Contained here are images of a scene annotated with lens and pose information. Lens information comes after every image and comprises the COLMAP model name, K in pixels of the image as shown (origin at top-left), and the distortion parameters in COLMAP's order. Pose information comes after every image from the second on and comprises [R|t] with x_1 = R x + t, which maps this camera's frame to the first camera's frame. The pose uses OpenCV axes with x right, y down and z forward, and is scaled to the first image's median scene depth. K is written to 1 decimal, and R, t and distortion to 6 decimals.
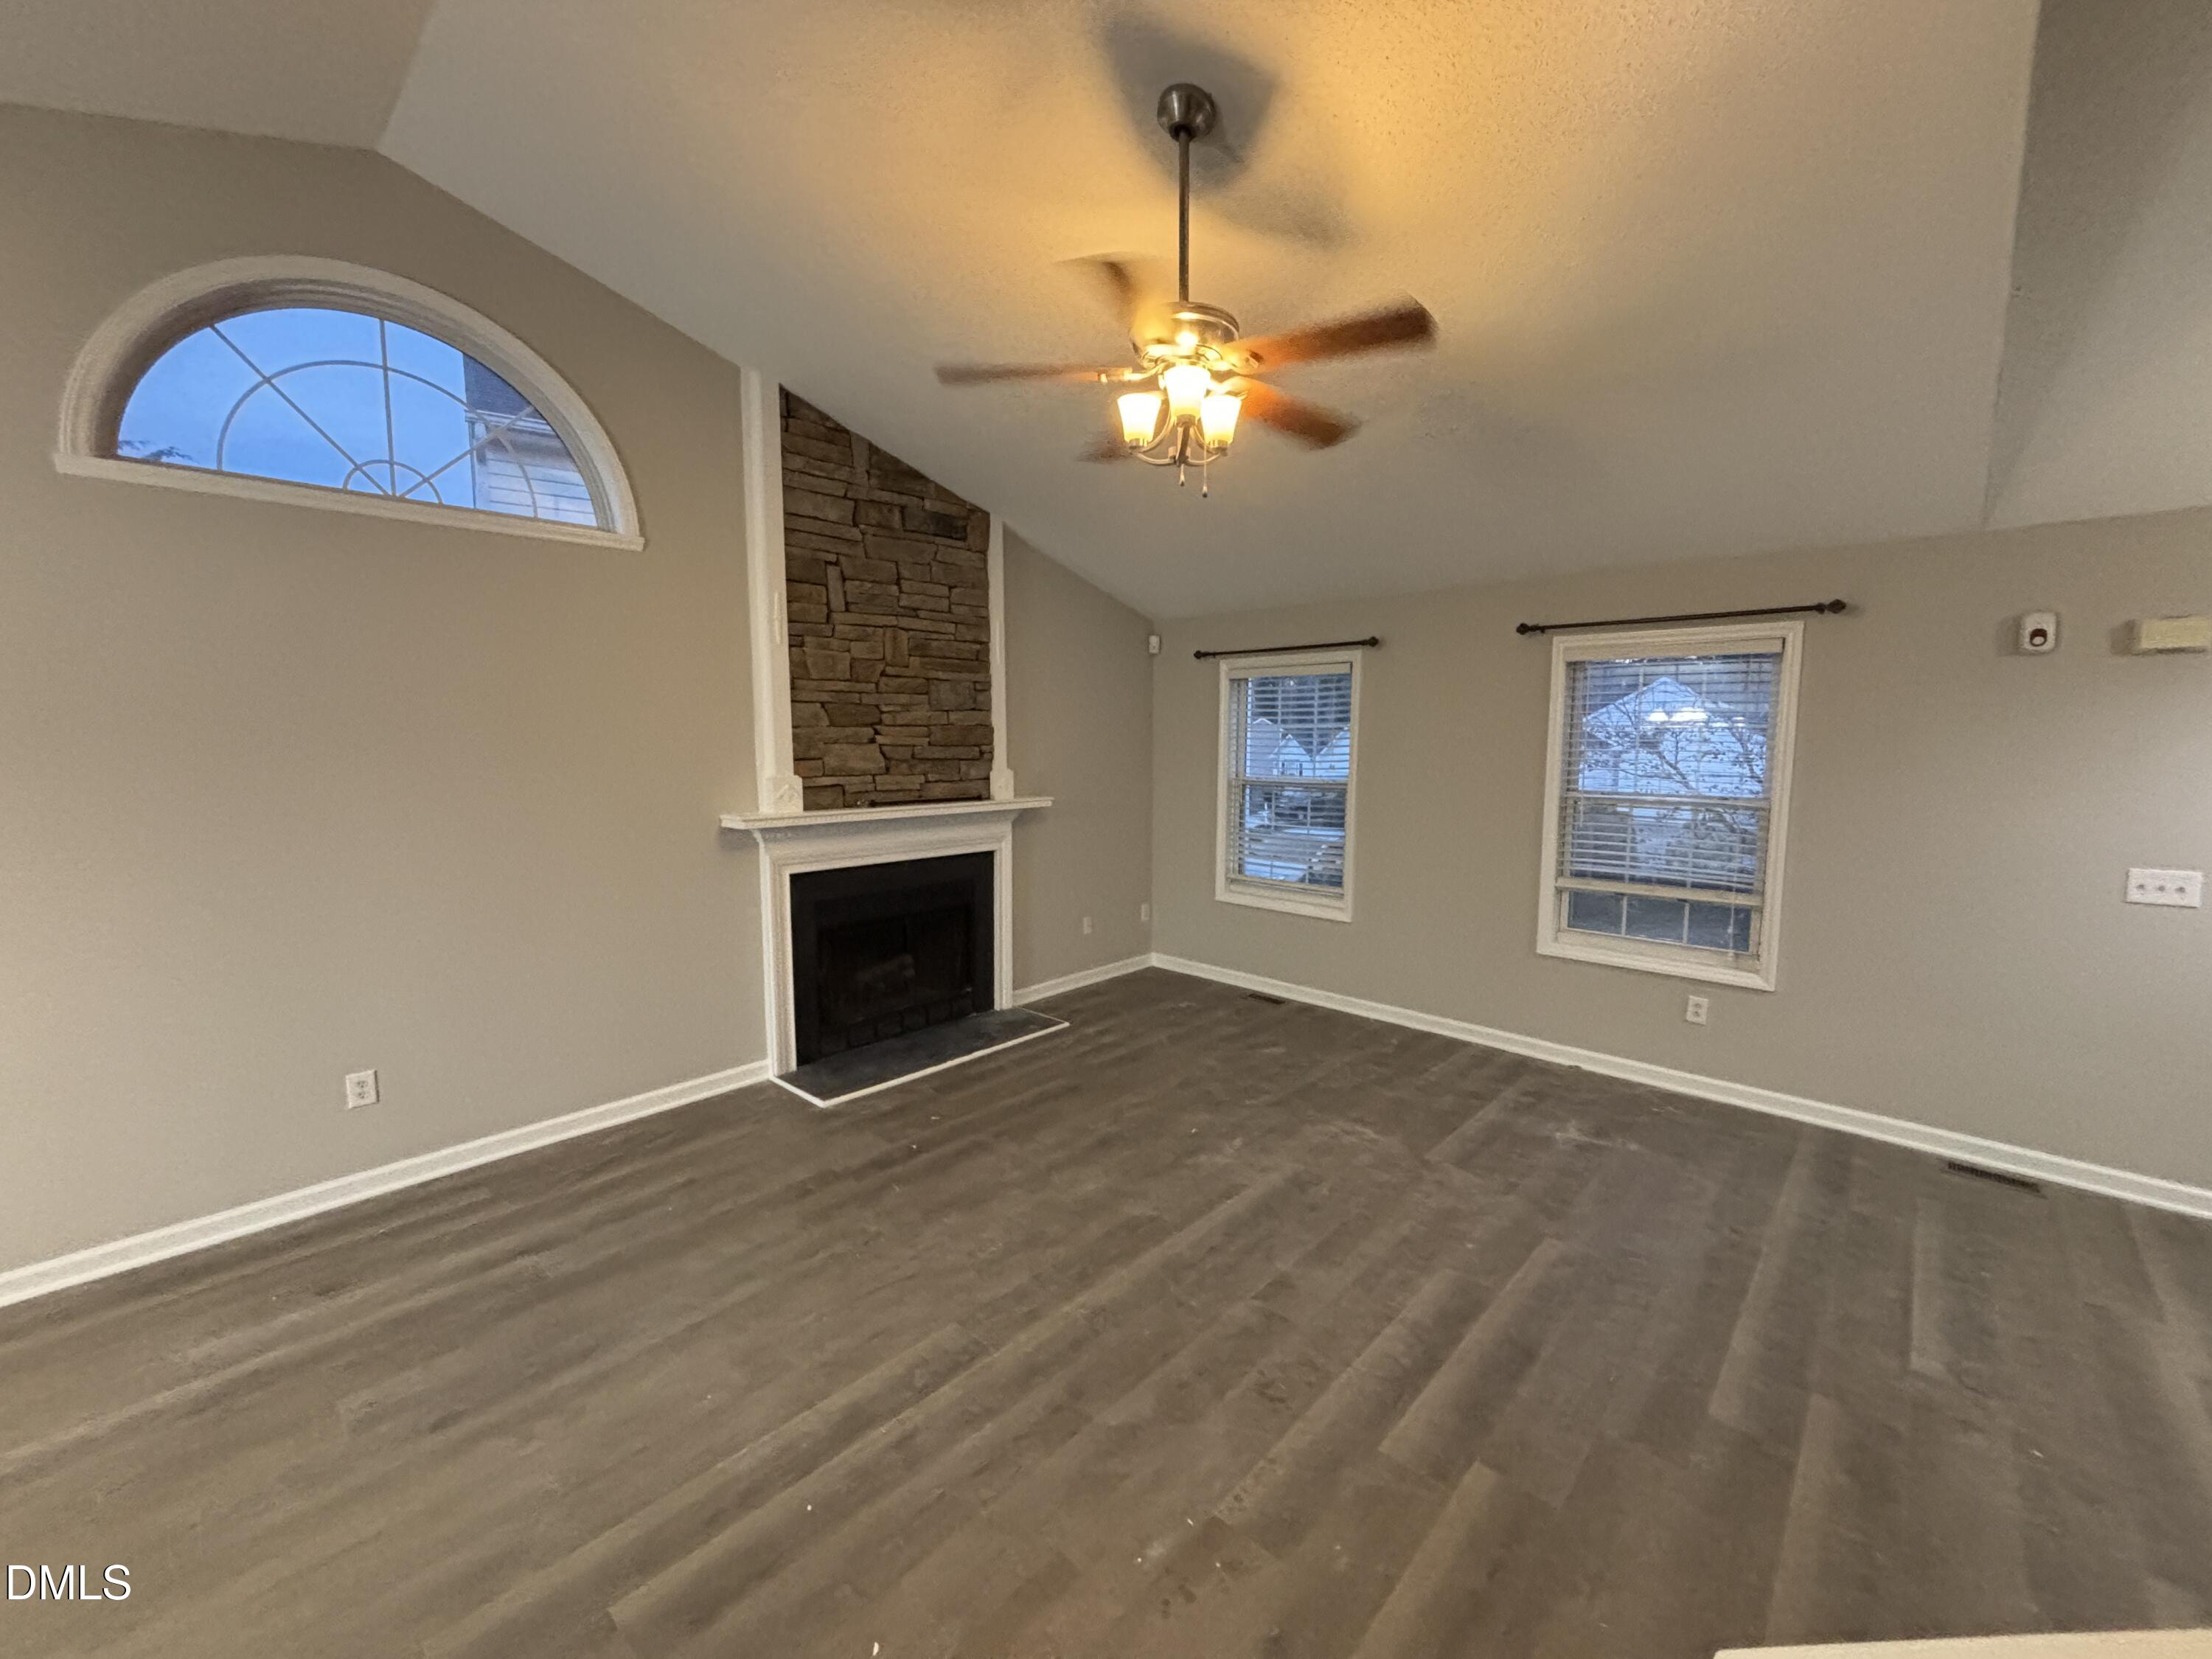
lens RADIAL K [[884.4, 0, 1106.0], [0, 884.4, 829.5], [0, 0, 1]] dist [0.000858, 0.000410]
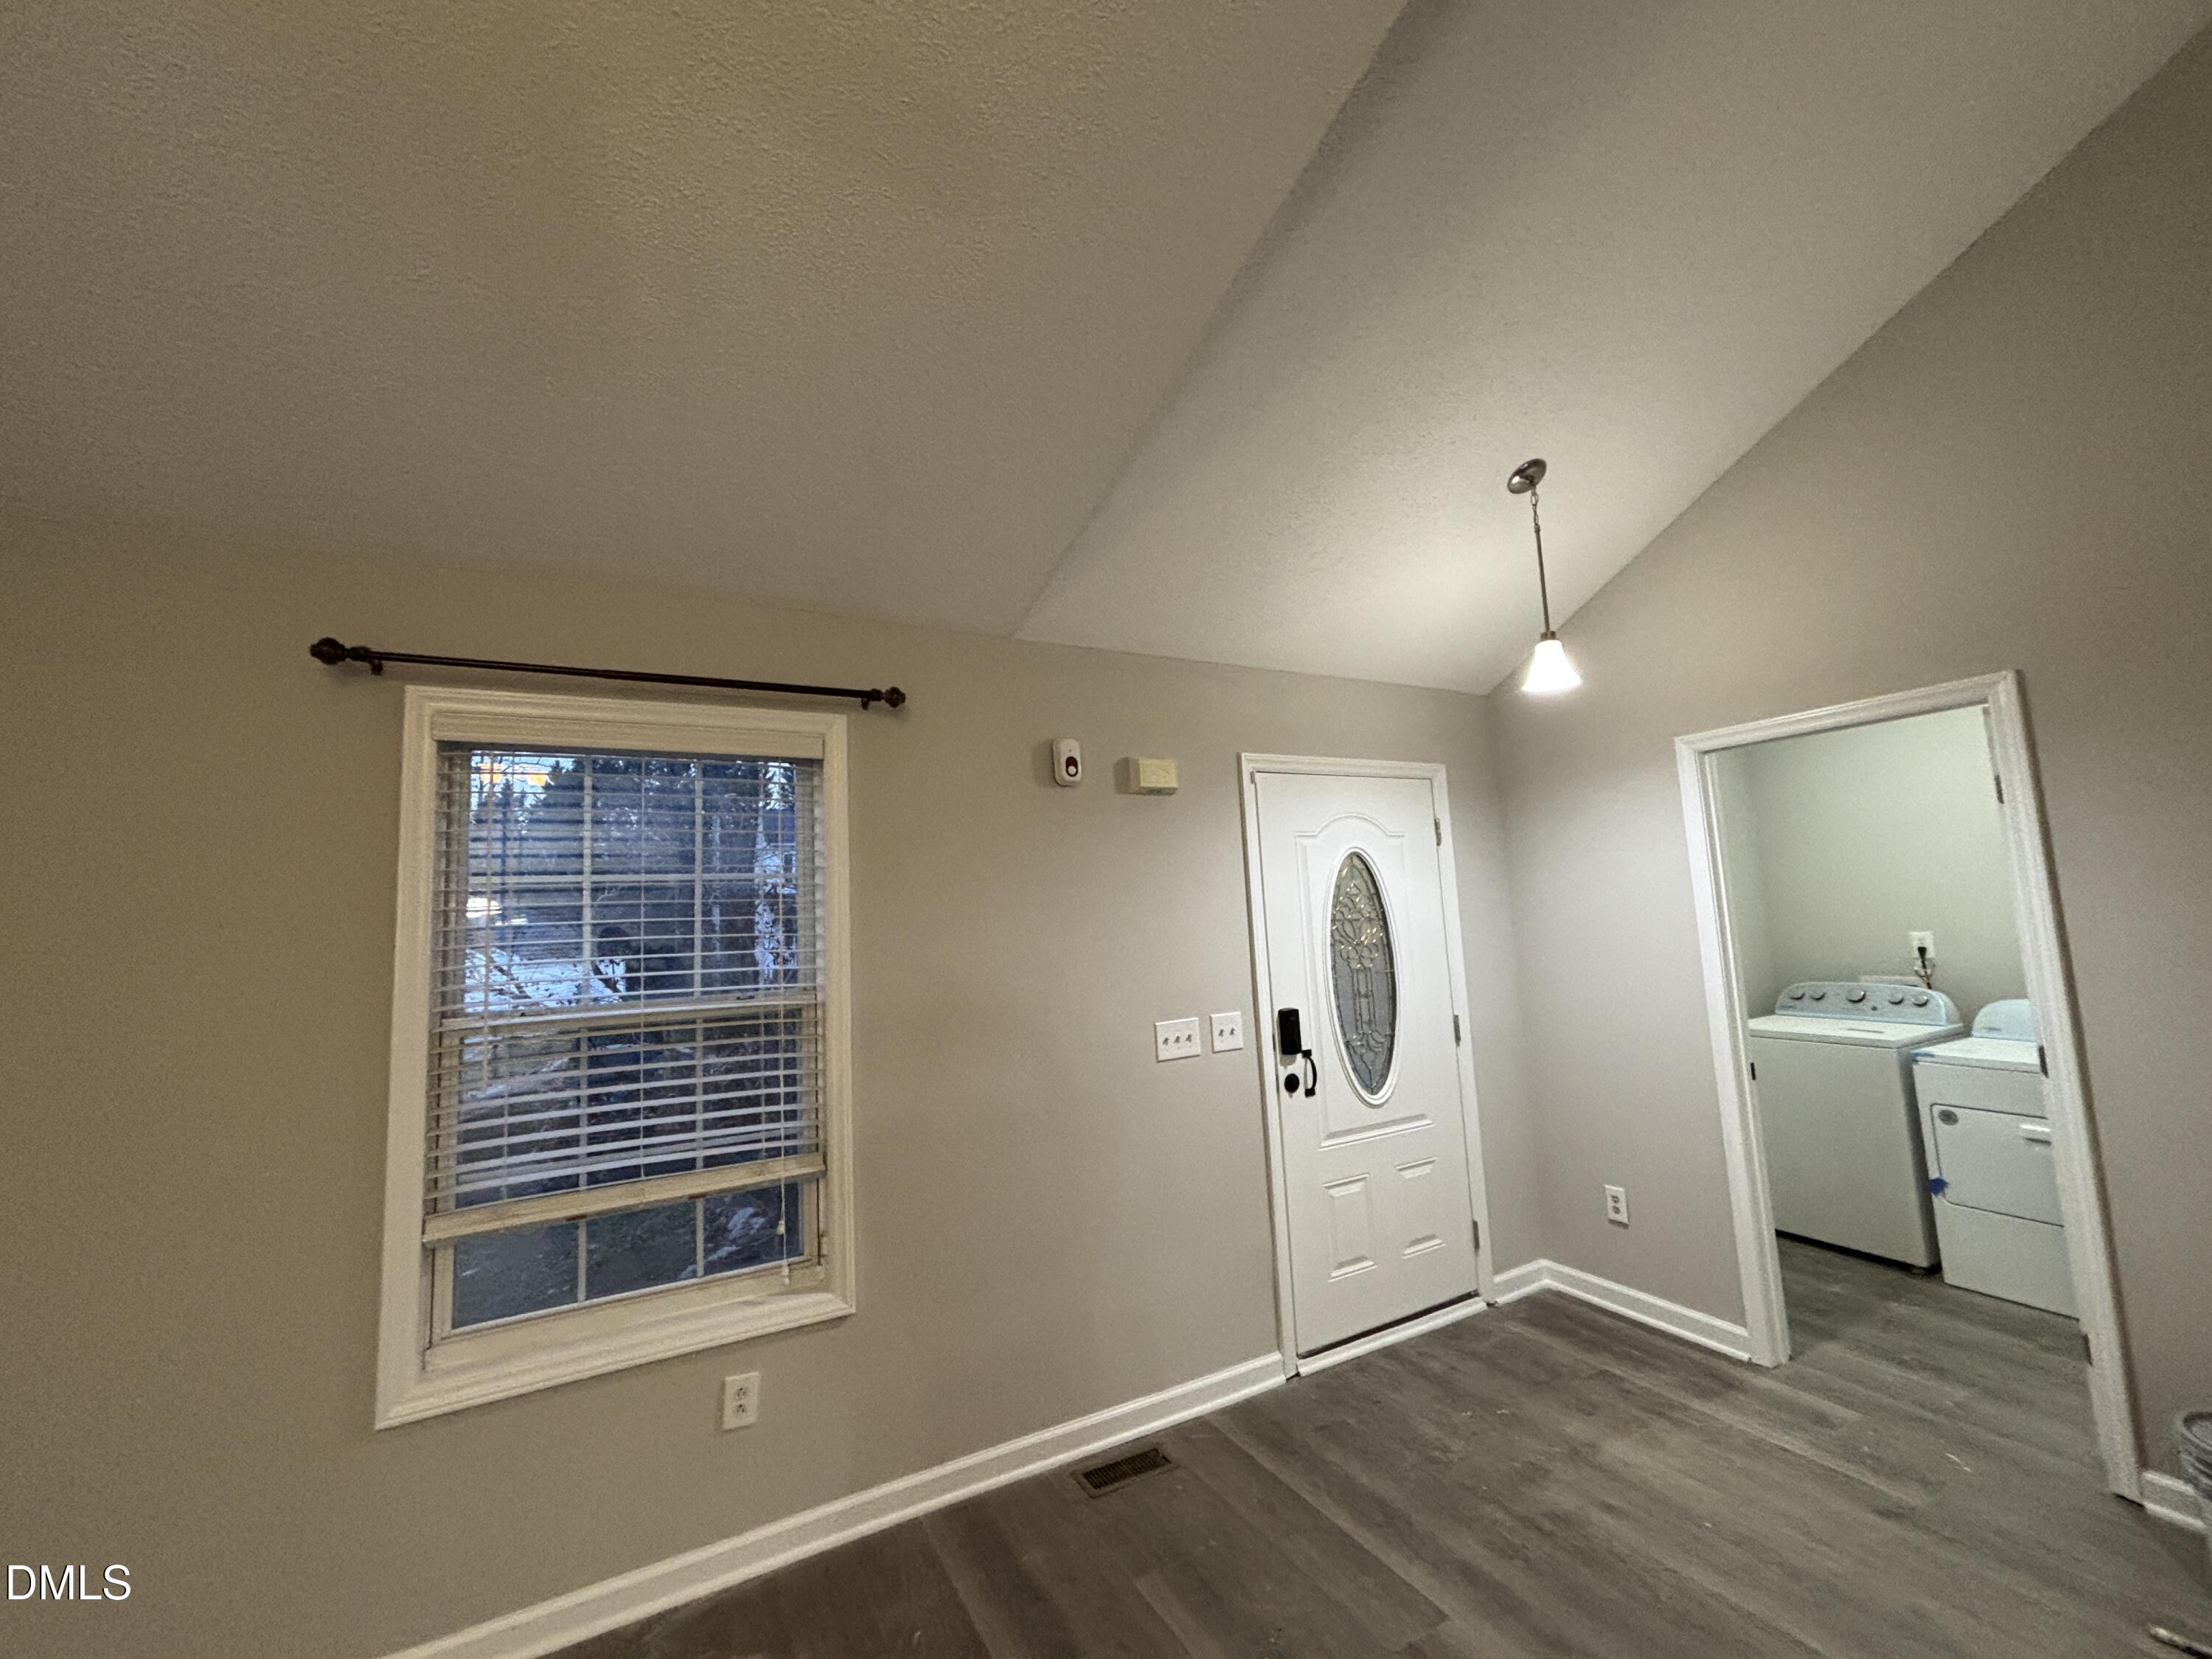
lens RADIAL K [[864.6, 0, 1106.0], [0, 864.6, 829.5], [0, 0, 1]] dist [0.001112, -0.000300]
pose [[0.317007, 0.083358, 0.944753, 0.265258], [0.152911, 0.978606, -0.137653, -0.034761], [-0.936015, 0.188100, 0.297479, 0.706748]]
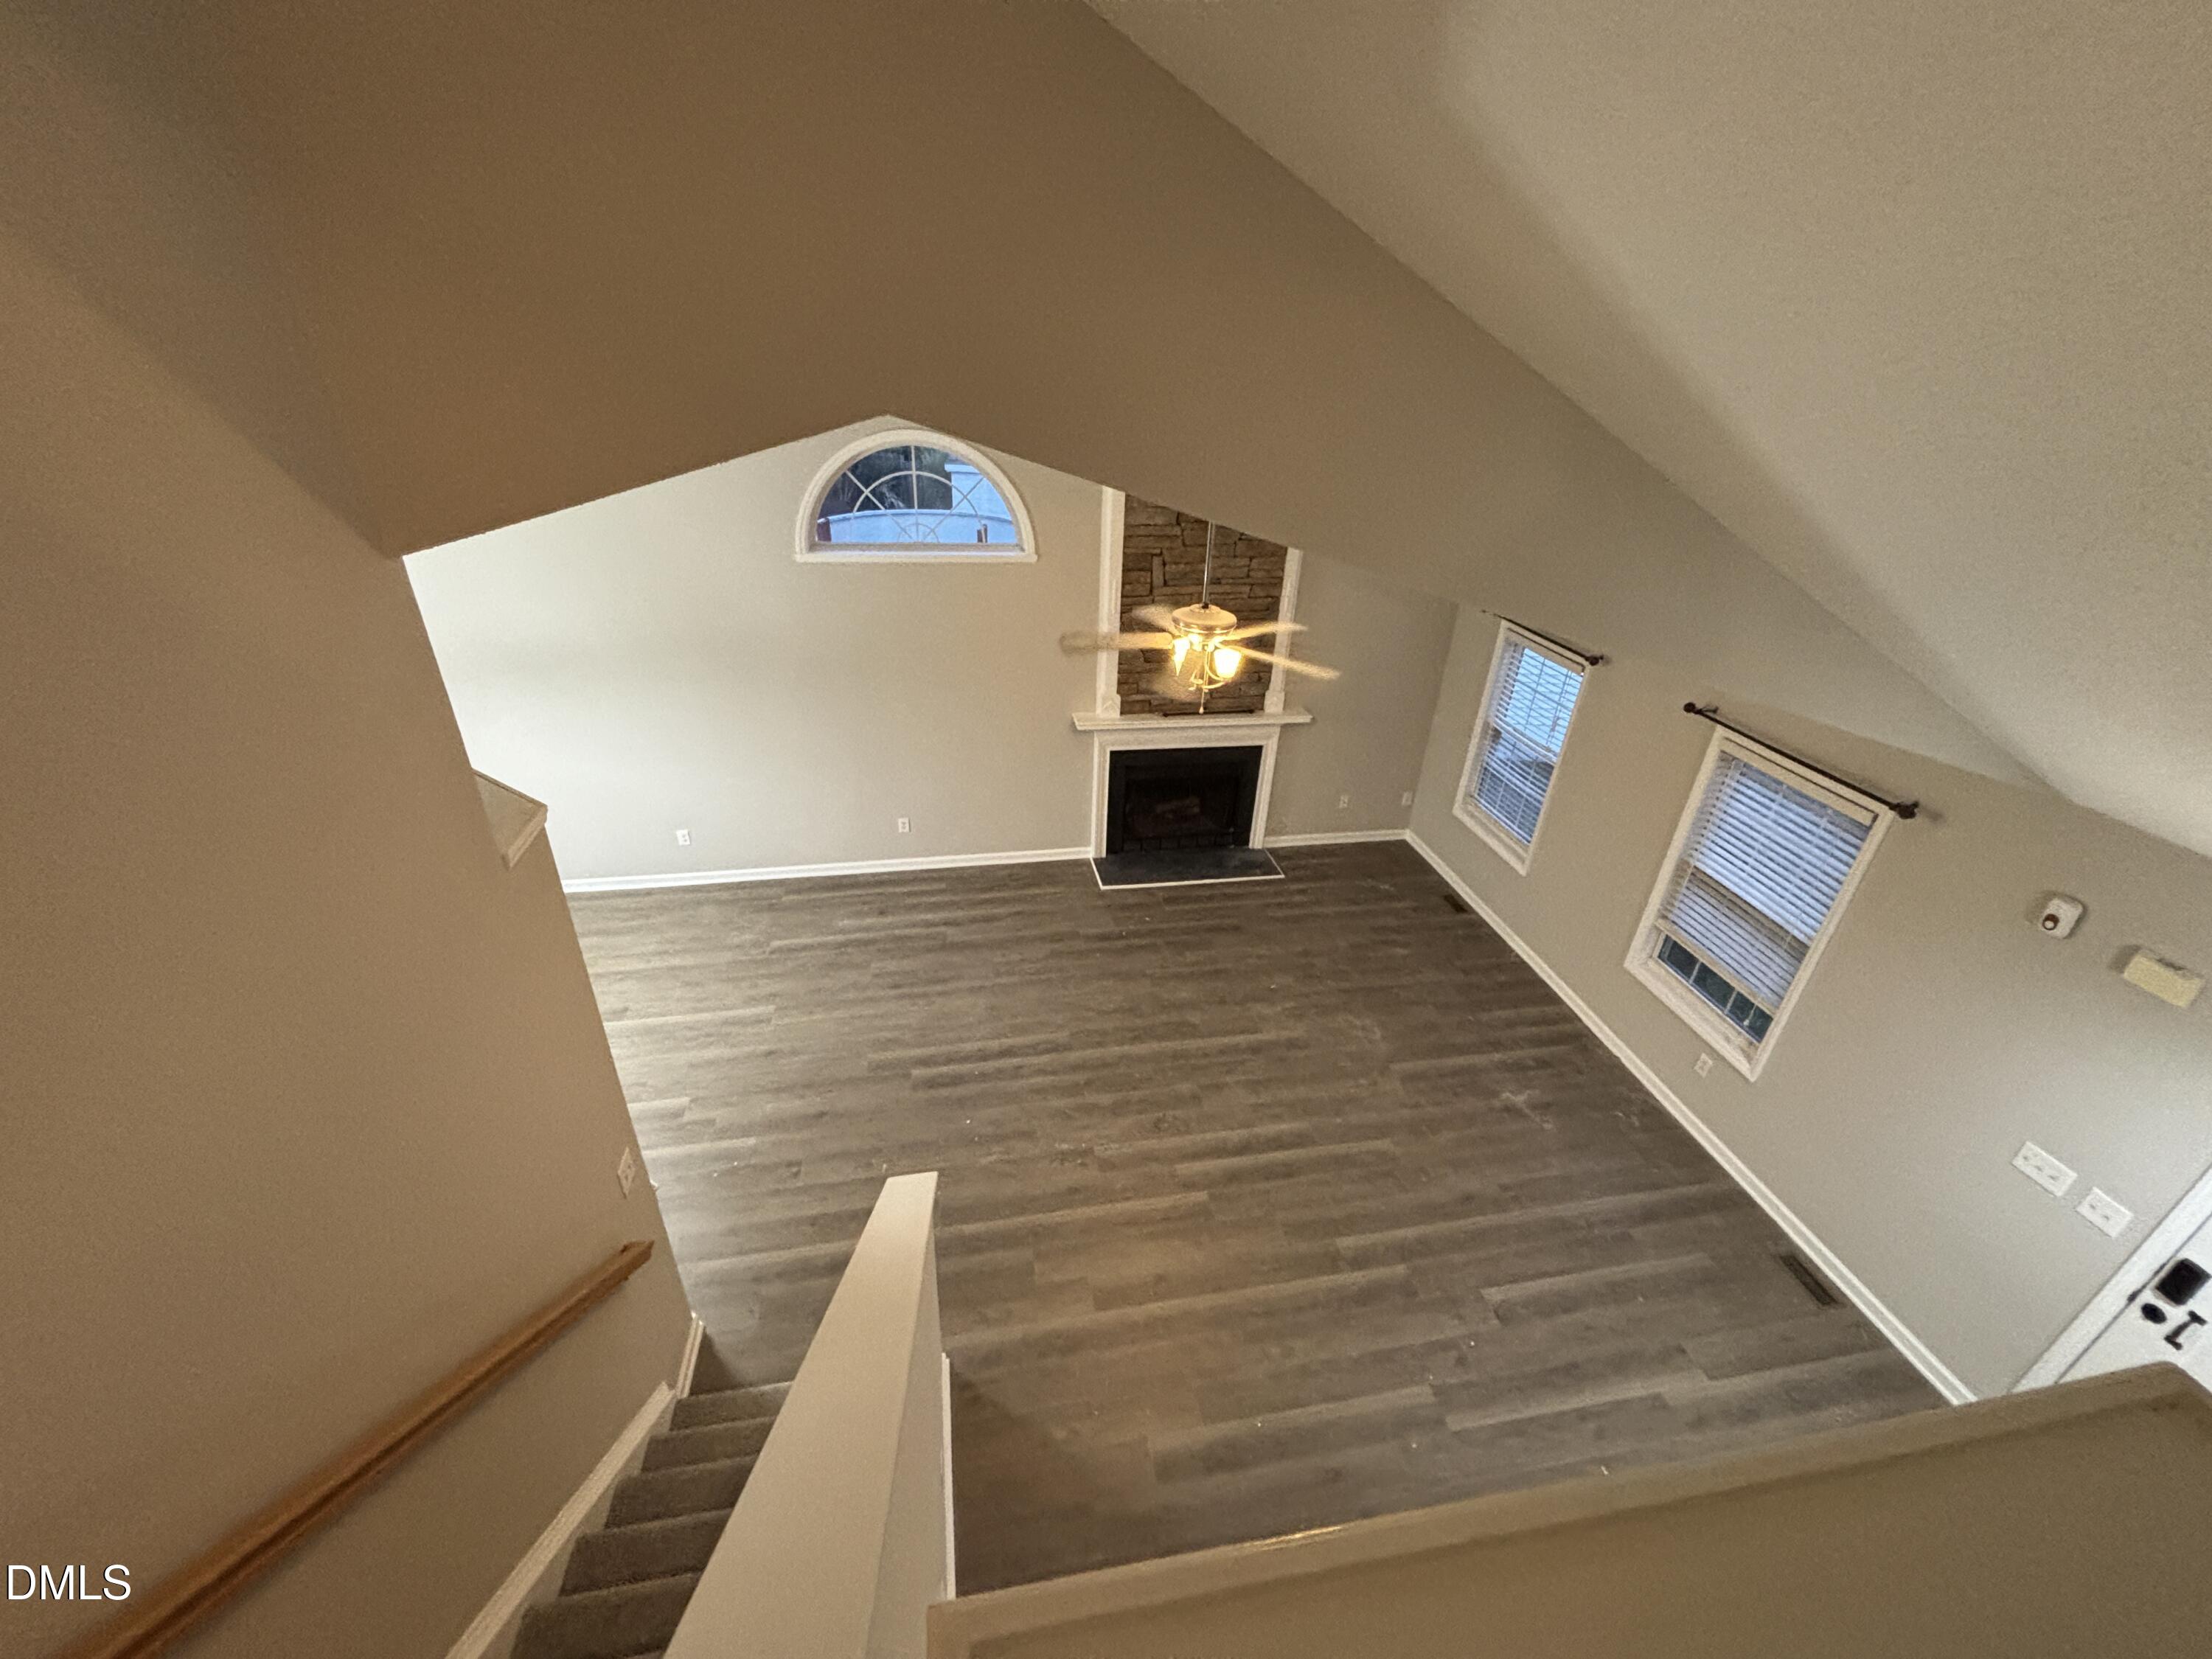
lens RADIAL K [[864.6, 0, 1106.0], [0, 864.6, 829.5], [0, 0, 1]] dist [0.001112, -0.000300]
pose [[0.806038, 0.308026, -0.505393, 0.629727], [-0.100174, 0.912582, 0.396434, -0.577630], [0.583324, -0.268914, 0.766432, -0.345761]]
